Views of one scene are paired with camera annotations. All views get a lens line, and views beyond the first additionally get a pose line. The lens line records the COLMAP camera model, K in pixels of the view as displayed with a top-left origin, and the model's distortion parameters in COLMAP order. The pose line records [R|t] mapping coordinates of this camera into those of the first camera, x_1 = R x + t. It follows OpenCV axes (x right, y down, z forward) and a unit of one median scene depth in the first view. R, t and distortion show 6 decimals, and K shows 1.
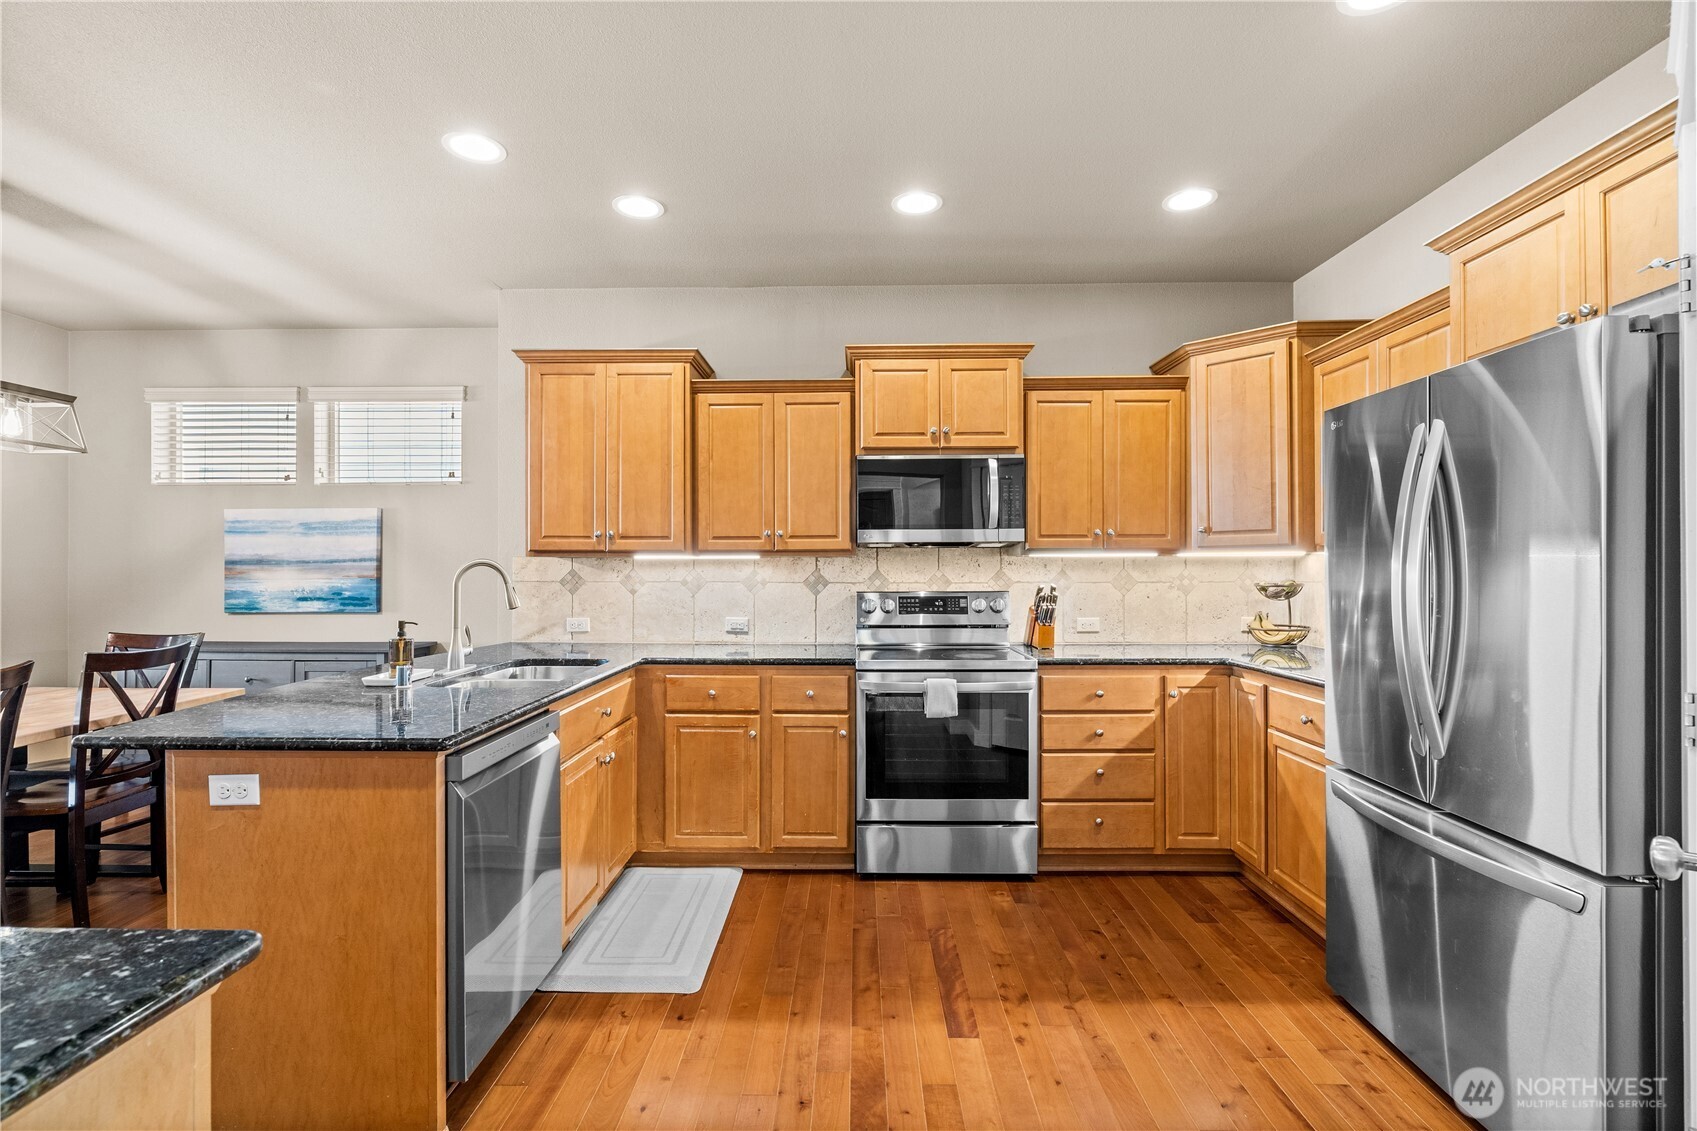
lens RADIAL K [[792.1, 0, 844.3], [0, 792.1, 565.3], [0, 0, 1]] dist [-0.003592, 0.000185]
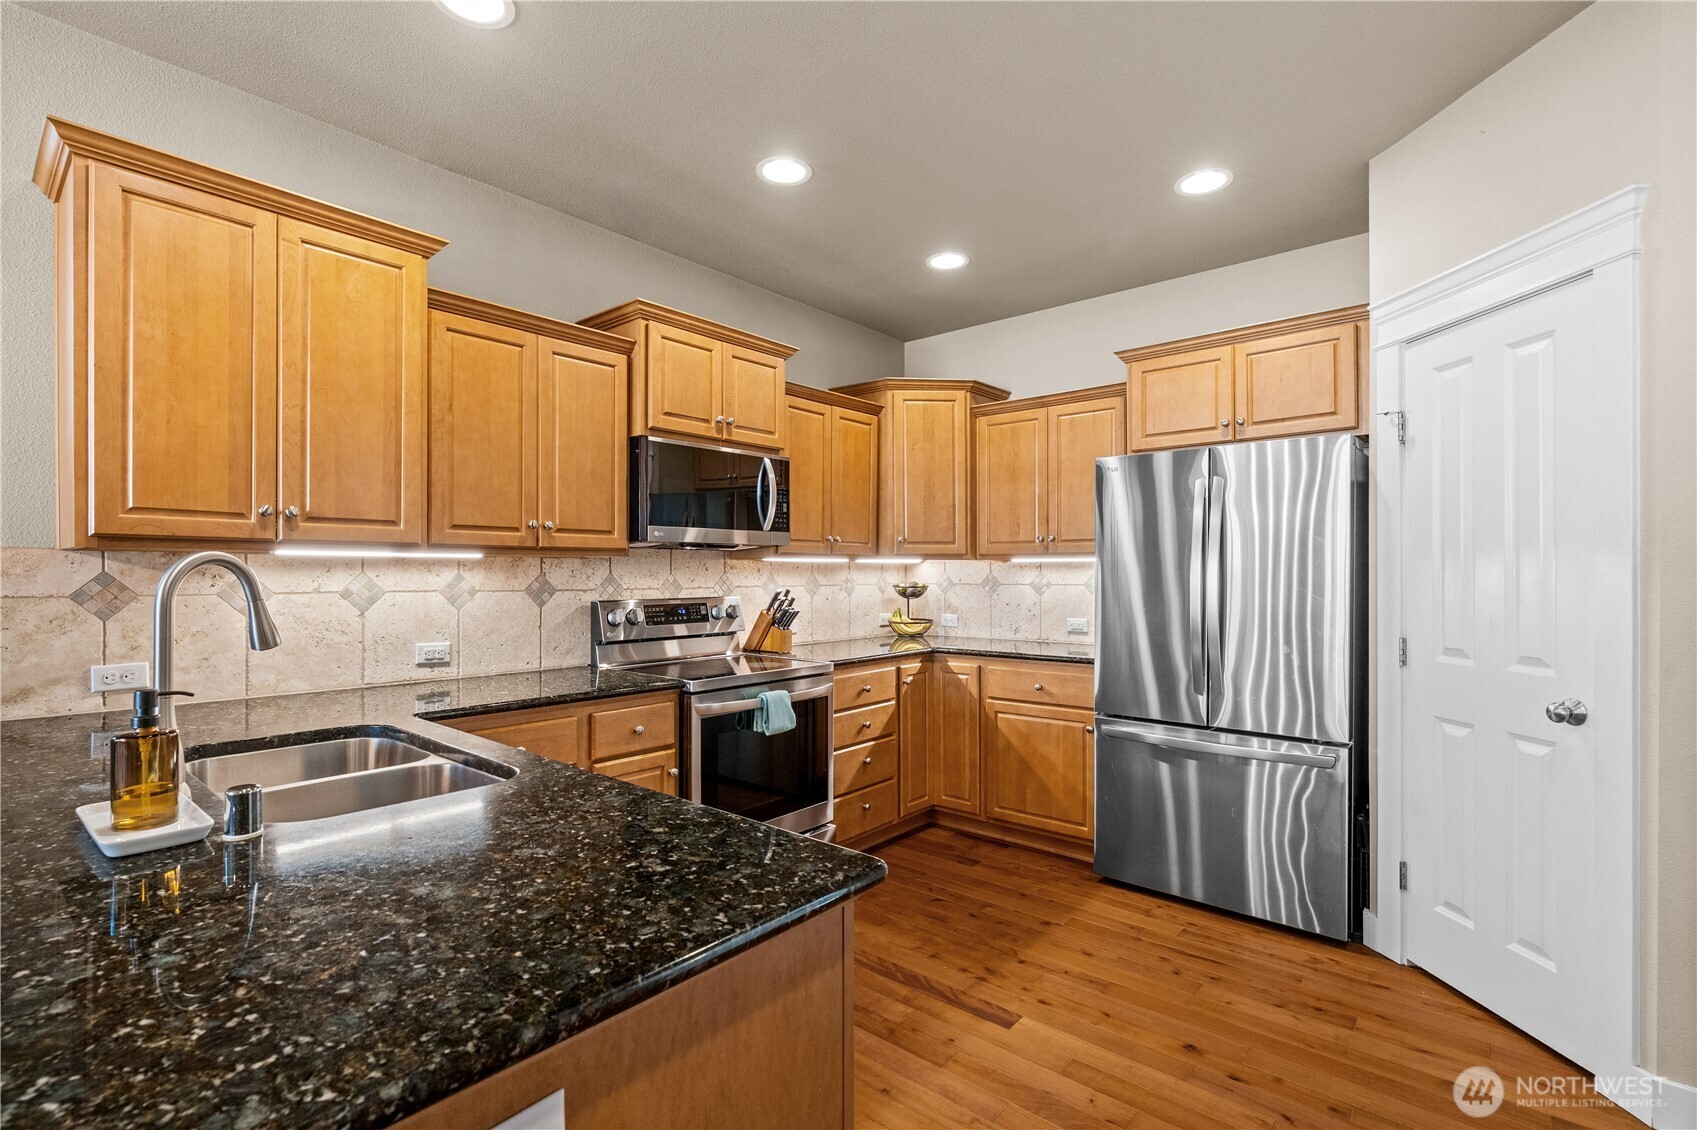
lens RADIAL K [[776.2, 0, 850.6], [0, 776.2, 575.0], [0, 0, 1]] dist [-0.004576, 0.000321]
pose [[0.632377, -0.000391, 0.774660, -0.474612], [-0.004728, 0.999979, 0.004363, 0.002424], [-0.774646, -0.006422, 0.632362, 0.322079]]
